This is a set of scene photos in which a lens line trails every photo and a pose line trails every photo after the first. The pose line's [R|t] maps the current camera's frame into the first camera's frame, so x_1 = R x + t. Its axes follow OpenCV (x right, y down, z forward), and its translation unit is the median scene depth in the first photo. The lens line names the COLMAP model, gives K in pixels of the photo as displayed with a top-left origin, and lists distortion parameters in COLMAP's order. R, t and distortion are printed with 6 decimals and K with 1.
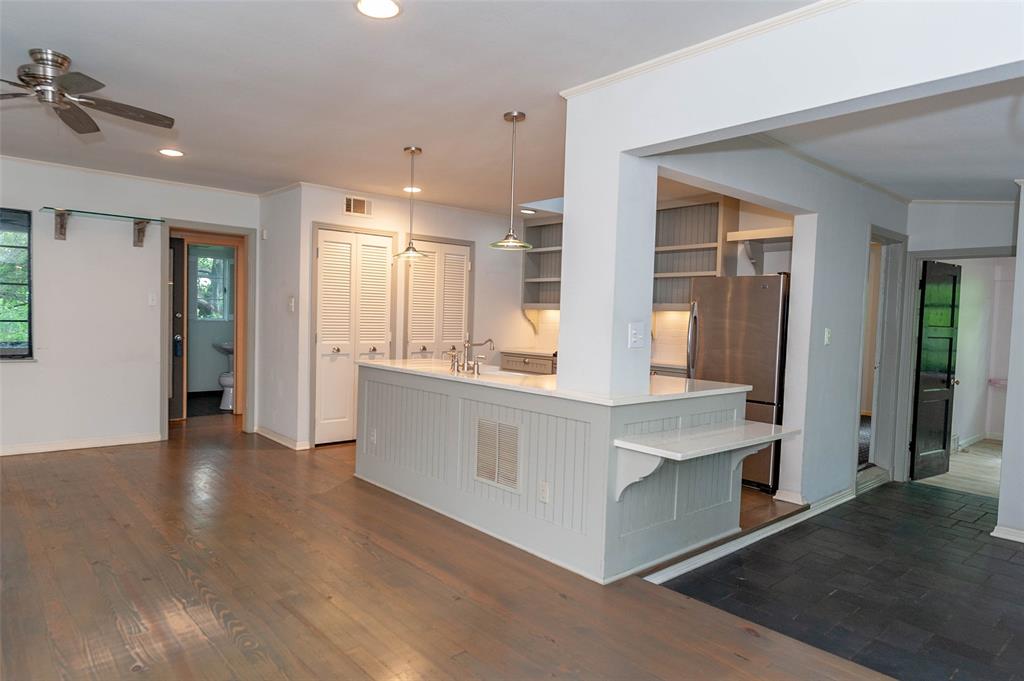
lens RADIAL K [[635.9, 0, 489.9], [0, 635.9, 328.5], [0, 0, 1]] dist [0.001358, -0.000620]
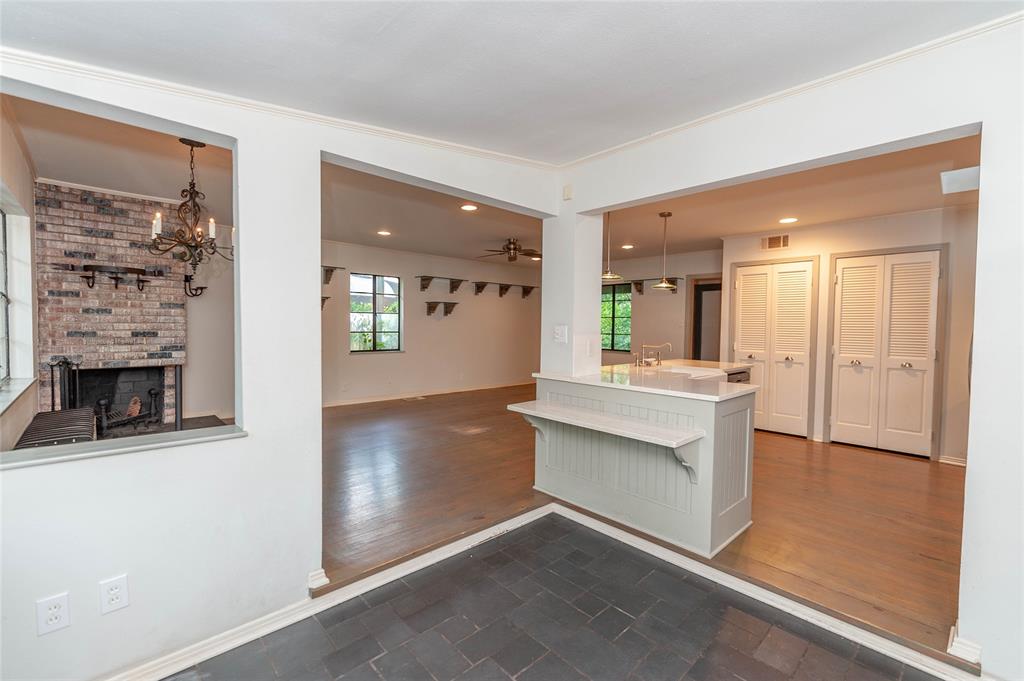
lens RADIAL K [[436.3, 0, 509.7], [0, 436.3, 335.4], [0, 0, 1]] dist [-0.002265, -0.000187]
pose [[0.007388, 0.000491, -0.999973, 0.644076], [-0.031122, 0.999516, 0.000261, 0.005562], [0.999488, 0.031120, 0.007400, 0.485713]]
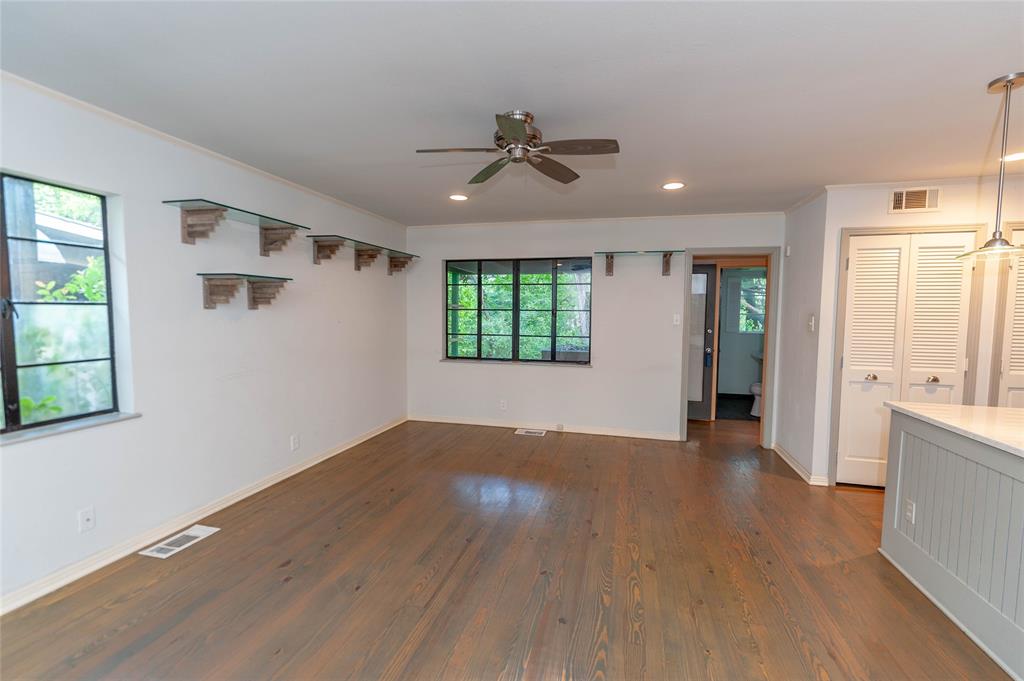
lens RADIAL K [[436.3, 0, 513.5], [0, 436.3, 338.2], [0, 0, 1]] dist [-0.002265, -0.000187]
pose [[0.541693, 0.032120, -0.839963, -0.015524], [-0.011352, 0.999458, 0.030898, -0.029909], [0.840500, -0.007202, 0.541764, 0.284165]]
